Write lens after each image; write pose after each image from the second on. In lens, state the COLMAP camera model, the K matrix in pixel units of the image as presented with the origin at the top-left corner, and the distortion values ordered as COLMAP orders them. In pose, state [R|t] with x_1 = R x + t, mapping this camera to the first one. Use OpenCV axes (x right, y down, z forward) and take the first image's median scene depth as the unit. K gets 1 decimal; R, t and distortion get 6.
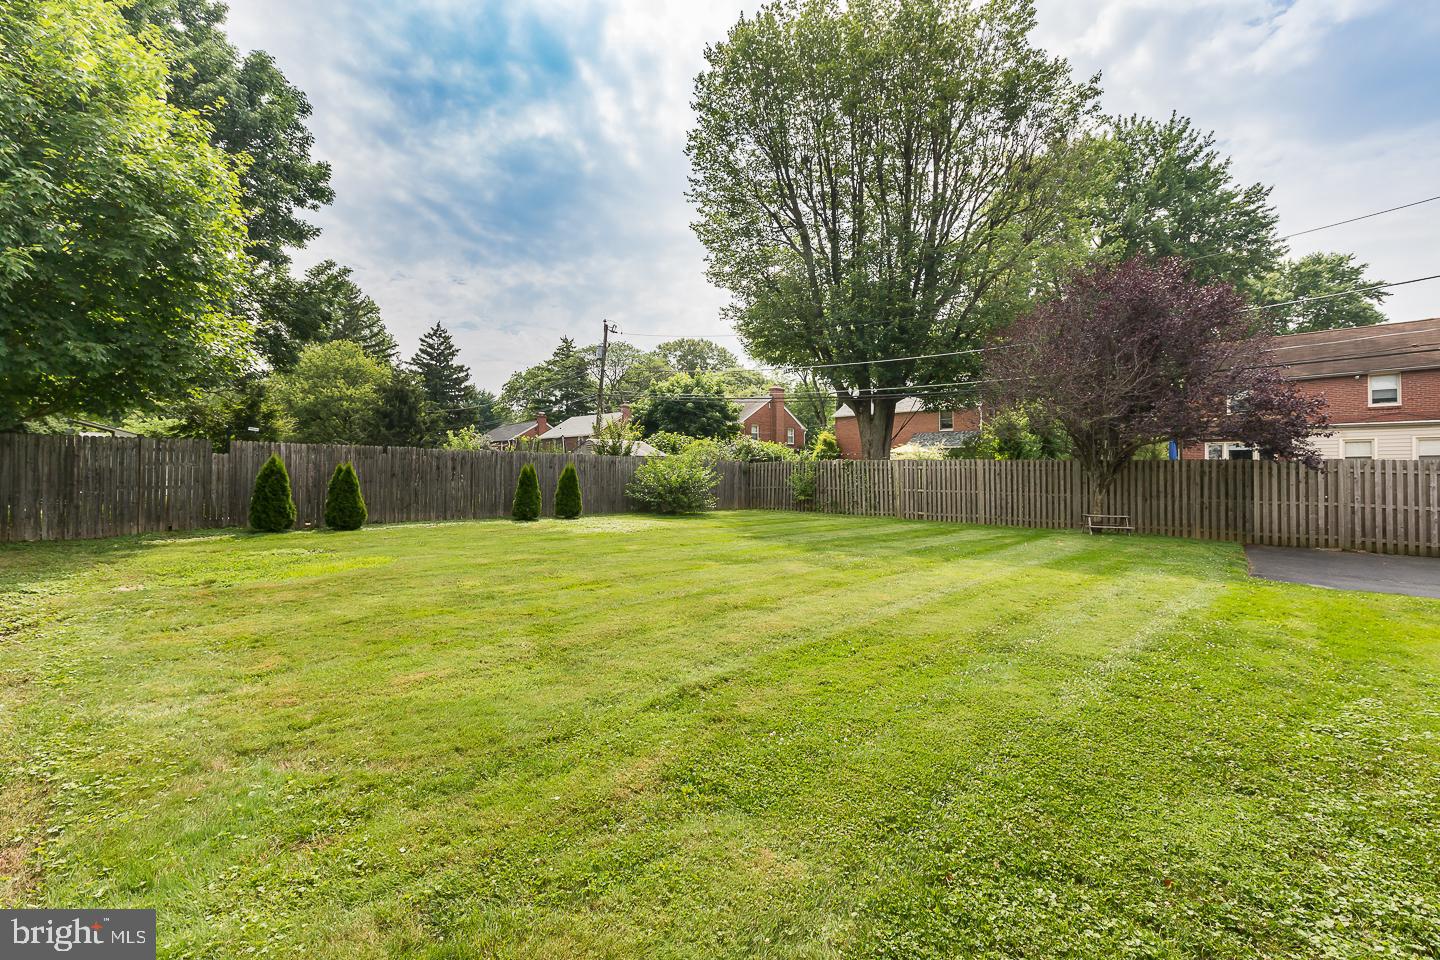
lens RADIAL K [[649.1, 0, 722.7], [0, 649.1, 477.7], [0, 0, 1]] dist [-0.000930, 0.000224]
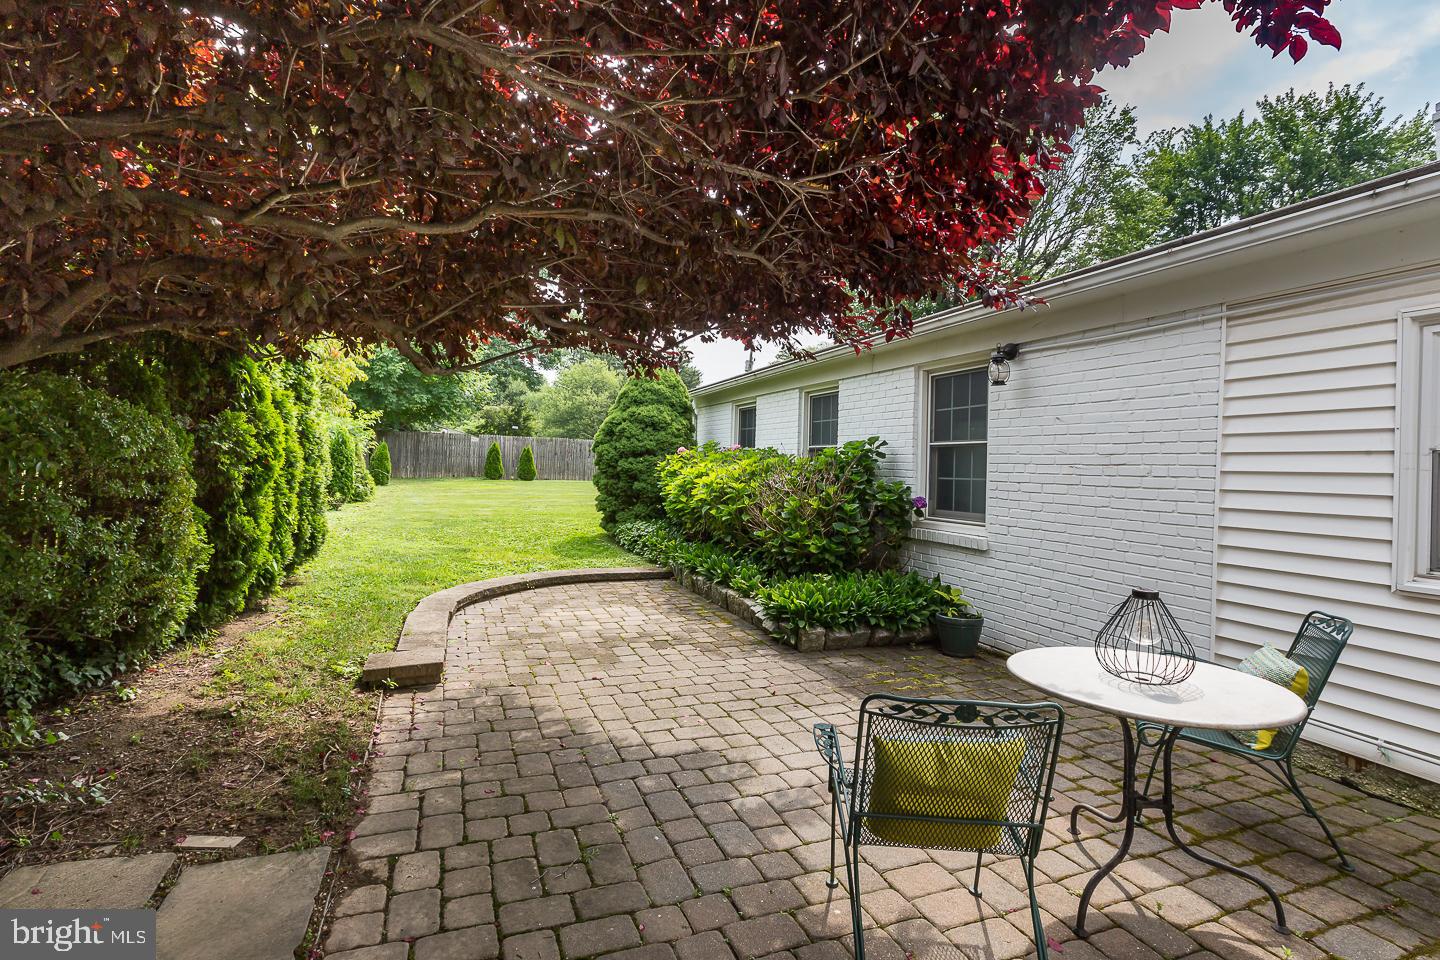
lens RADIAL K [[649.1, 0, 715.9], [0, 649.1, 476.2], [0, 0, 1]] dist [-0.000930, 0.000224]
pose [[0.923736, 0.024179, -0.382265, 0.325562], [-0.021488, 0.999705, 0.011308, 0.015686], [0.382426, -0.002231, 0.923983, -0.272695]]
